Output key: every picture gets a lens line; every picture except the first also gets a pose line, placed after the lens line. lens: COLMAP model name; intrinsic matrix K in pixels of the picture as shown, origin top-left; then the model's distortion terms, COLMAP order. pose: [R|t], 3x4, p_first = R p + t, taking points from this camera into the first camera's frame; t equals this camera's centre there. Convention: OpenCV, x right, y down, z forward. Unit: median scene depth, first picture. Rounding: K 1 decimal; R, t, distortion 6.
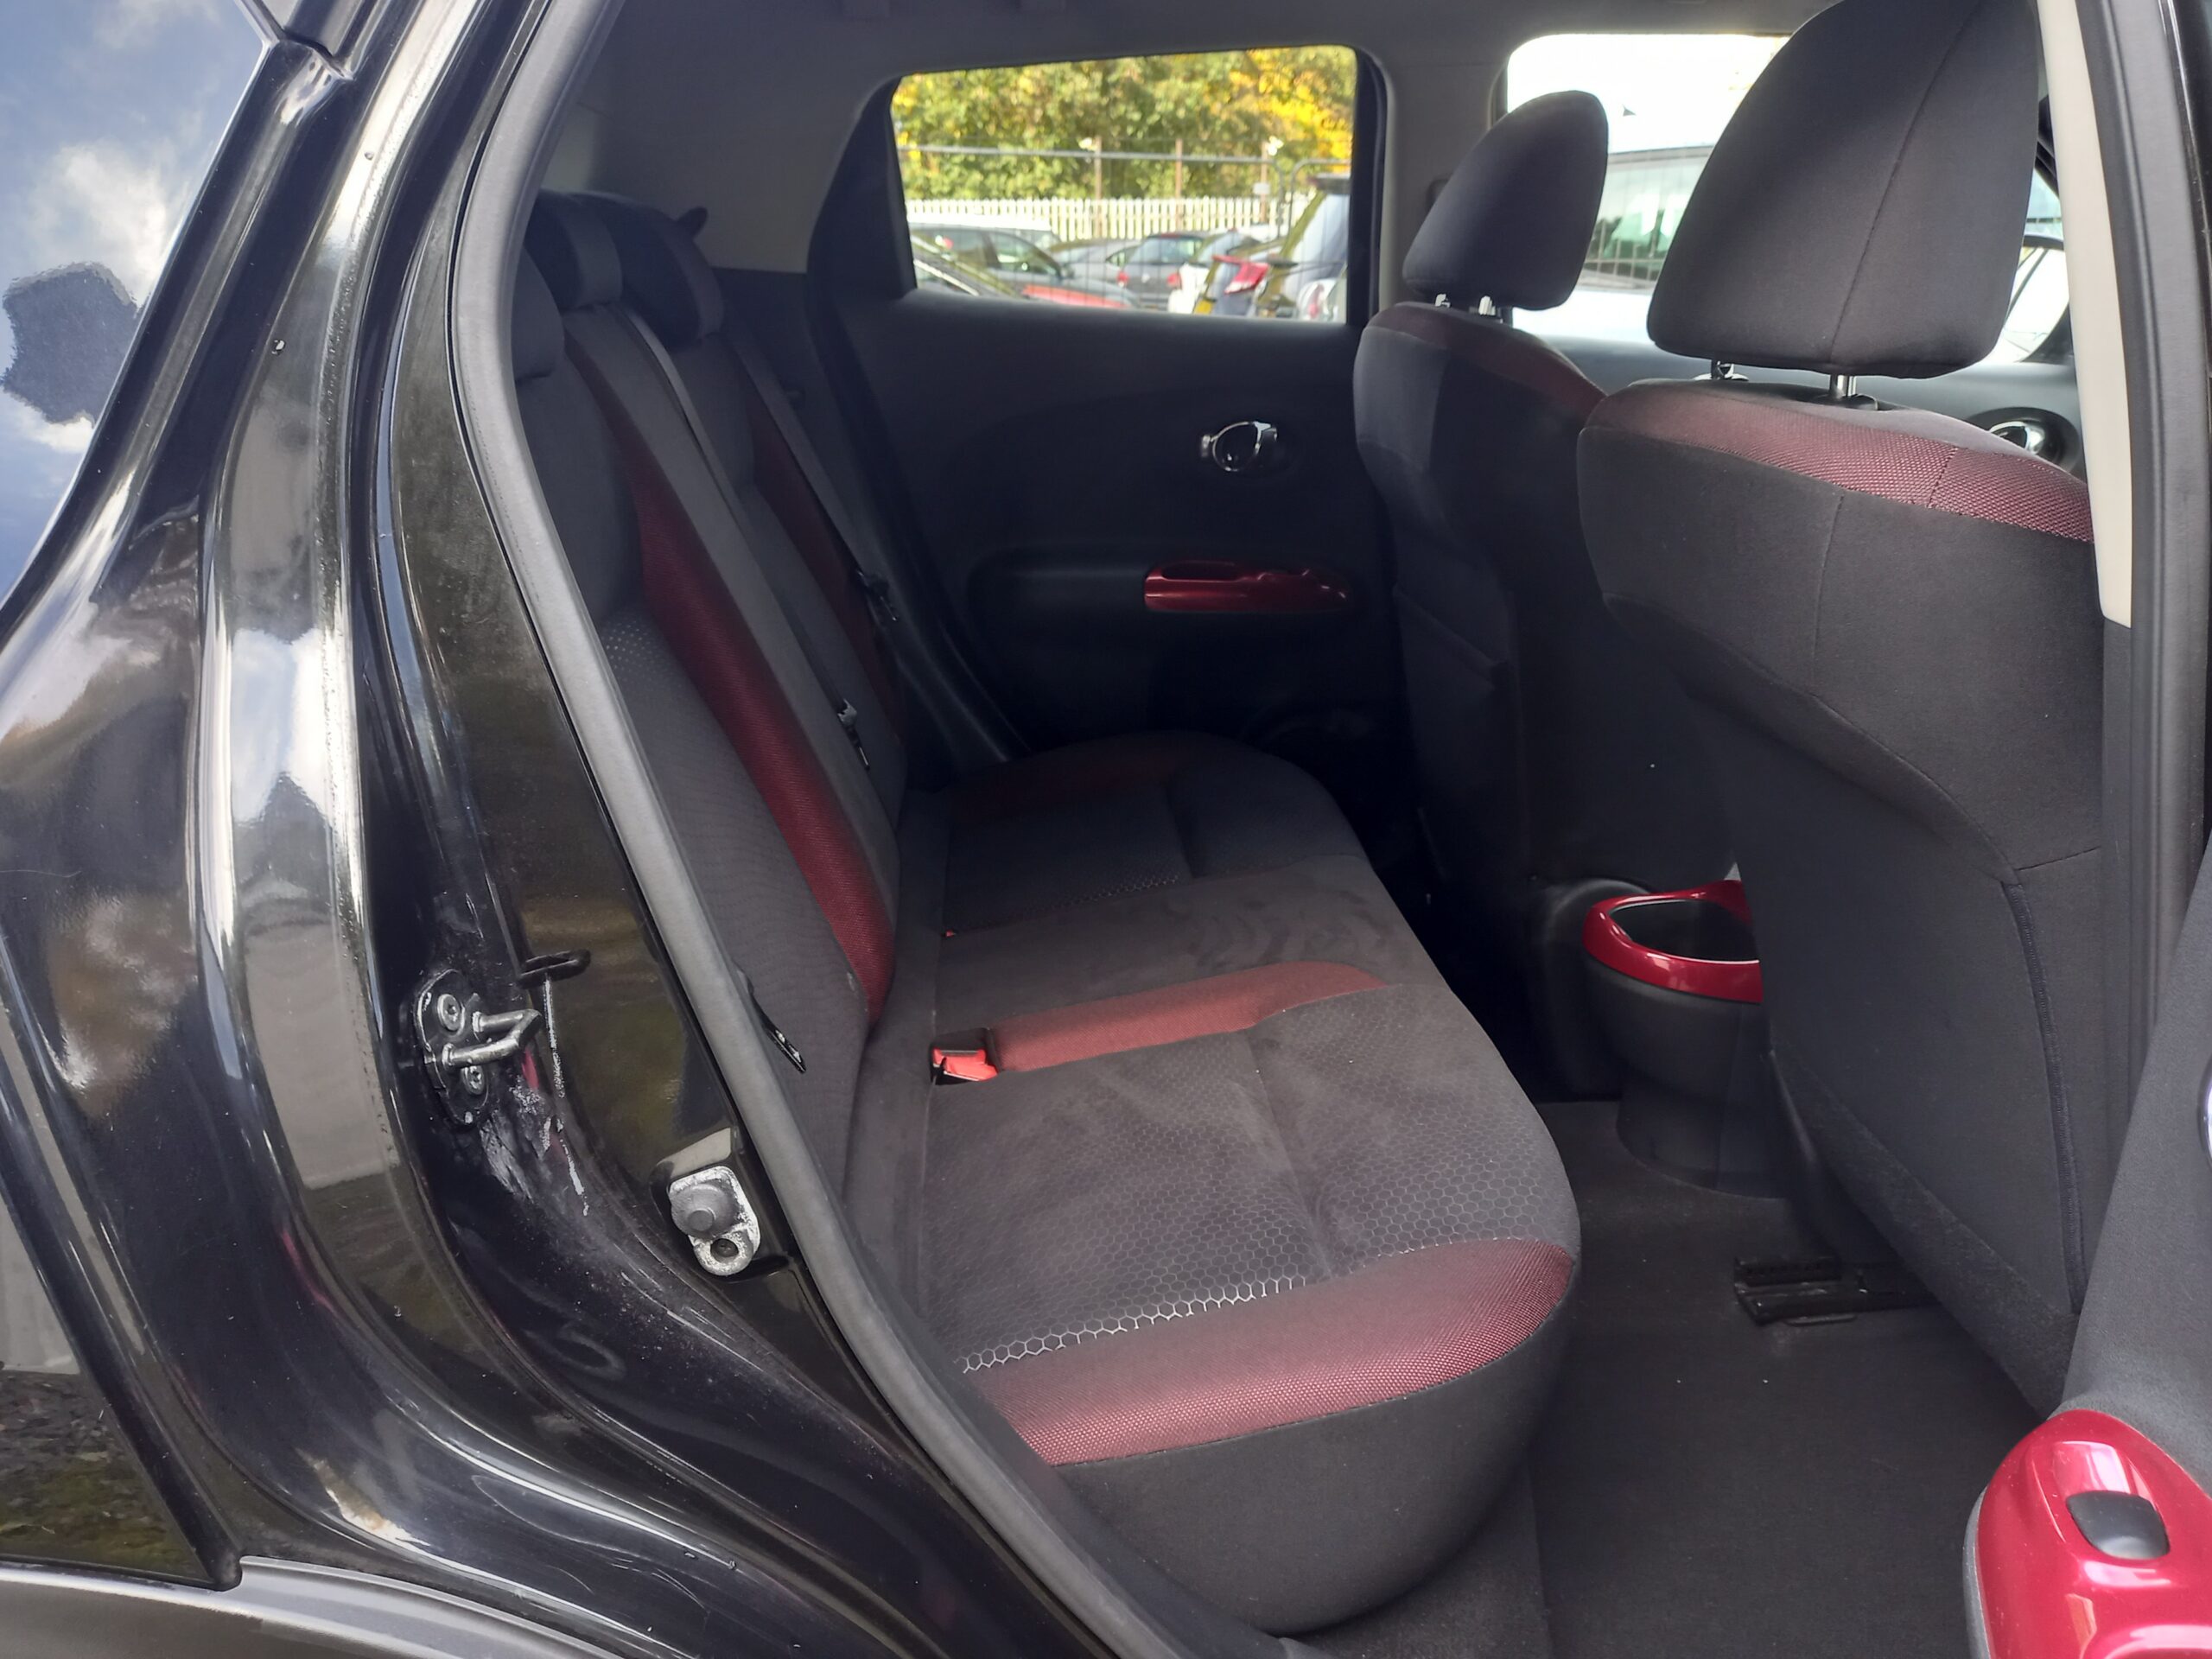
lens RADIAL K [[1620.1, 0, 1096.7], [0, 1620.1, 840.3], [0, 0, 1]] dist [0.056594, -0.048695]
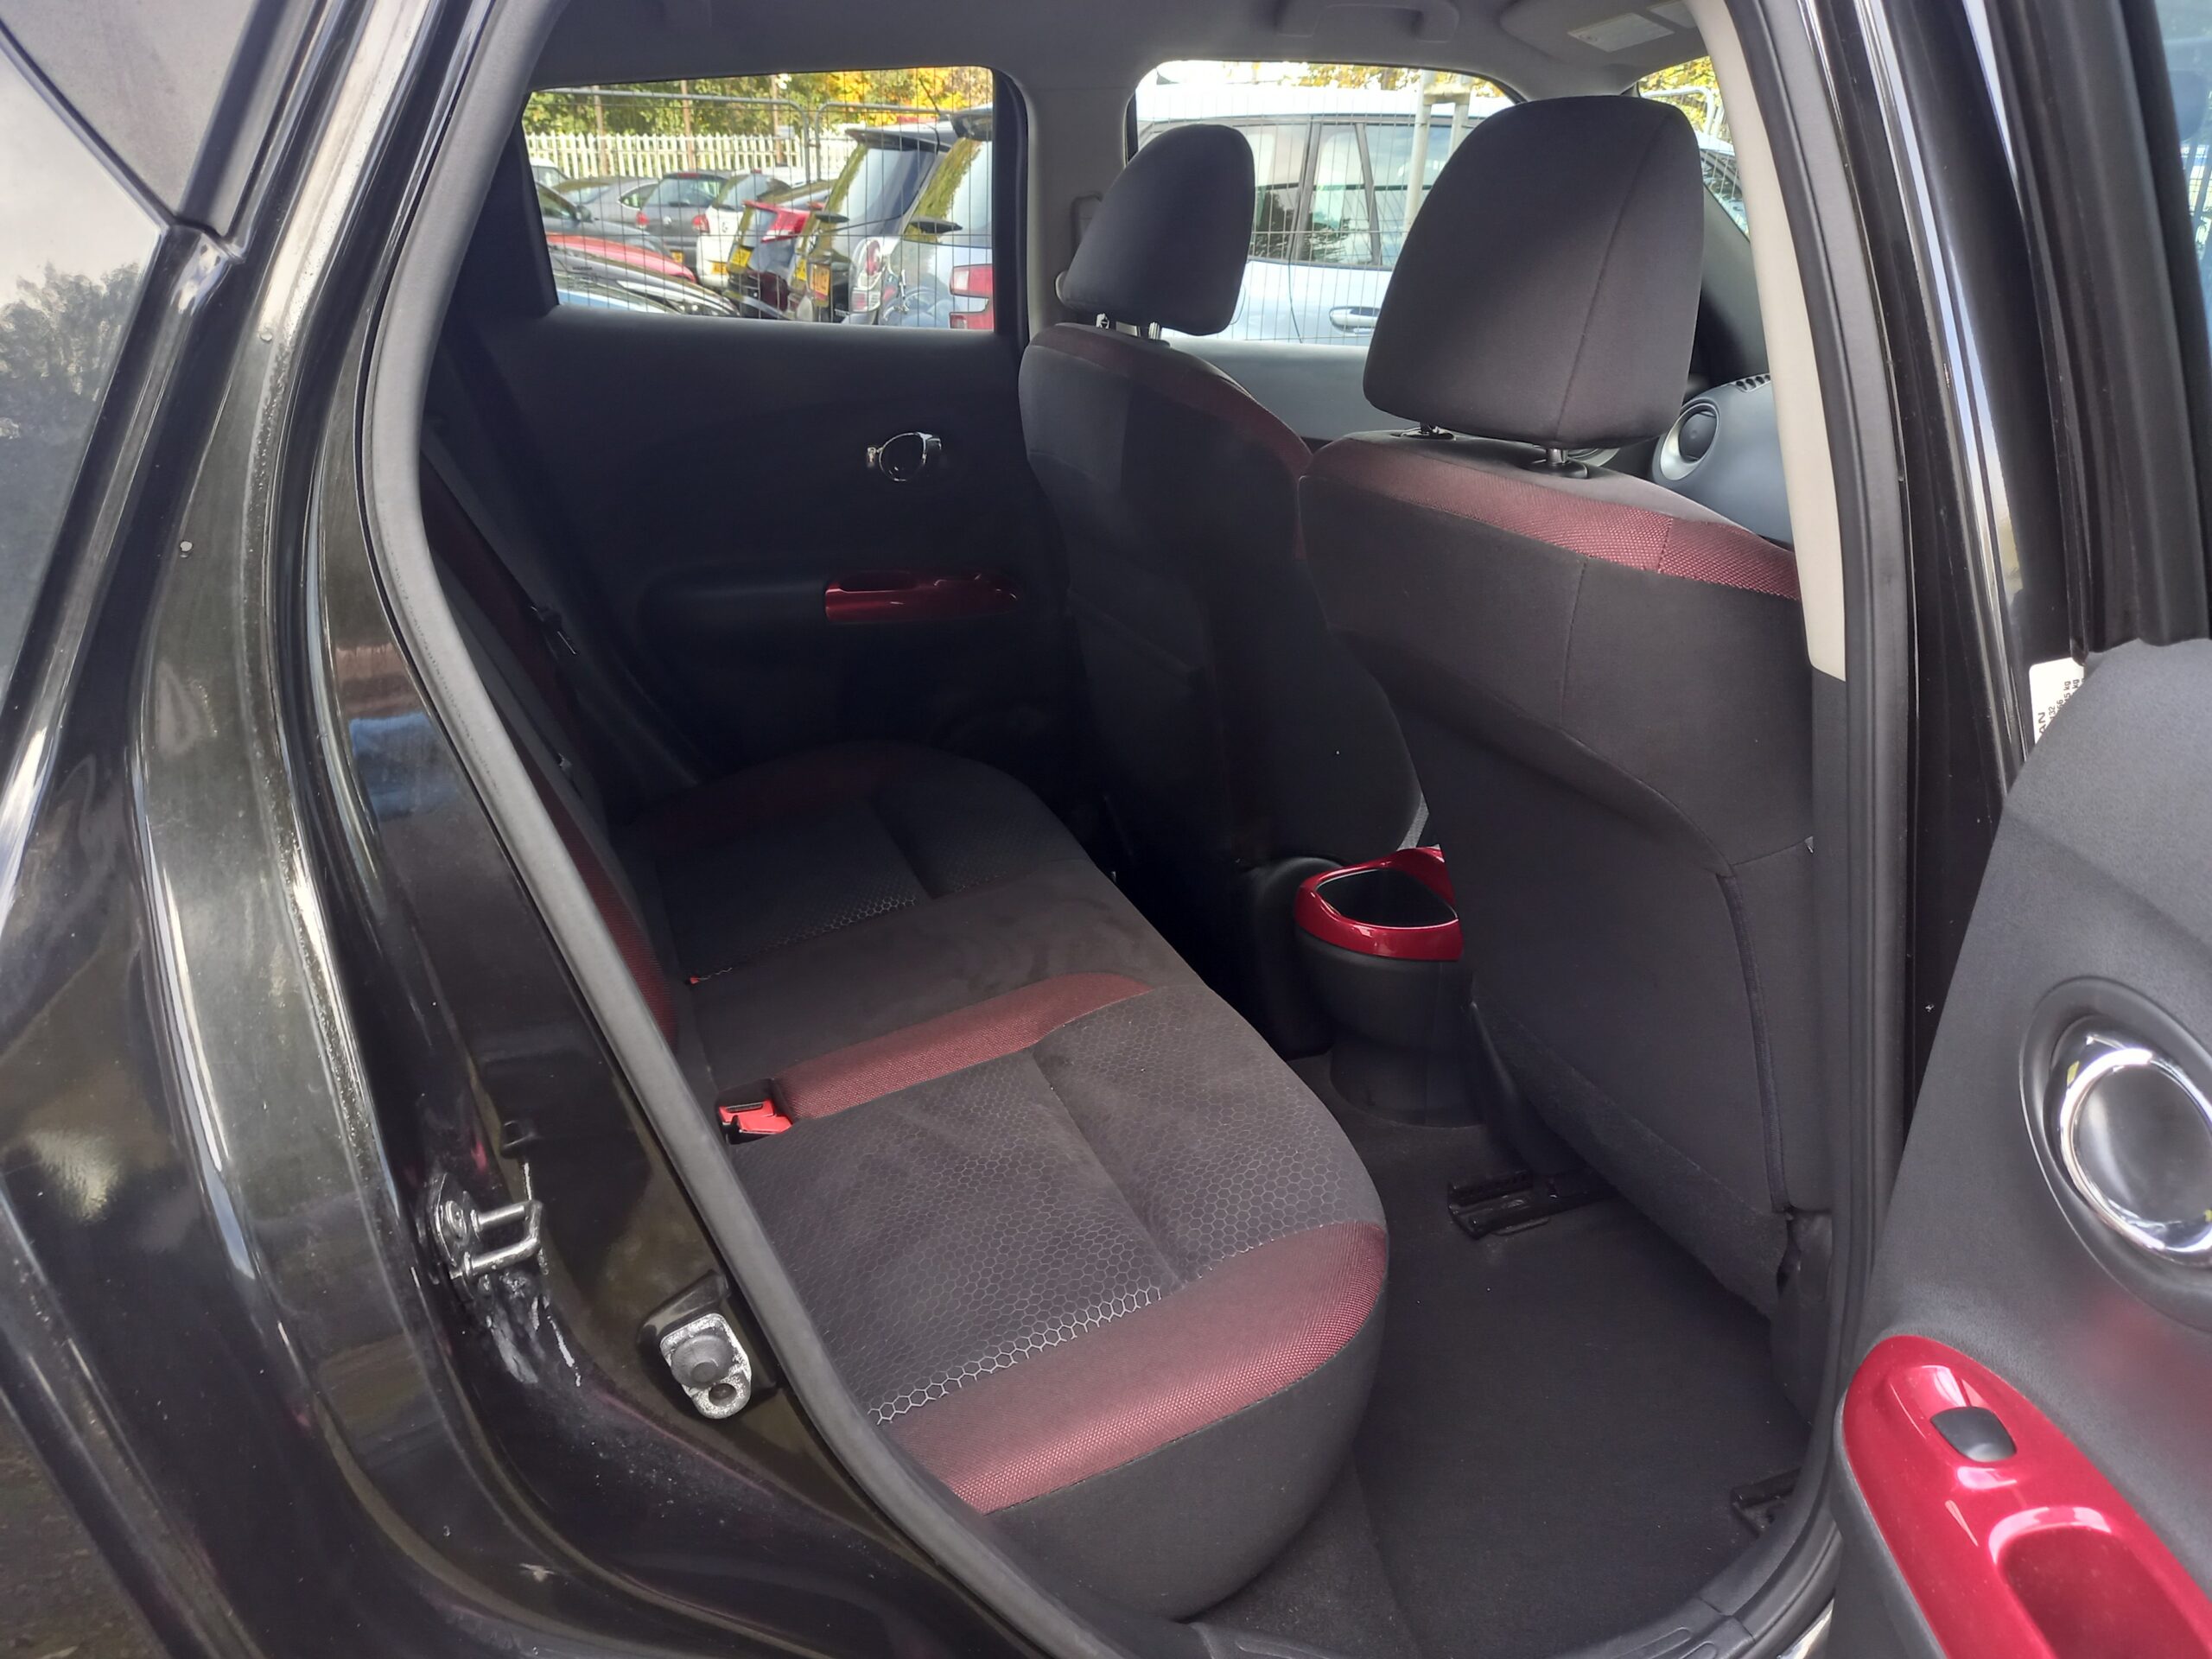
lens RADIAL K [[1620.1, 0, 1069.0], [0, 1620.1, 838.2], [0, 0, 1]] dist [0.056594, -0.048695]
pose [[0.962804, -0.099507, 0.251211, -0.163906], [0.089445, 0.994675, 0.051192, -0.085910], [-0.254967, -0.026818, 0.966578, -0.021838]]
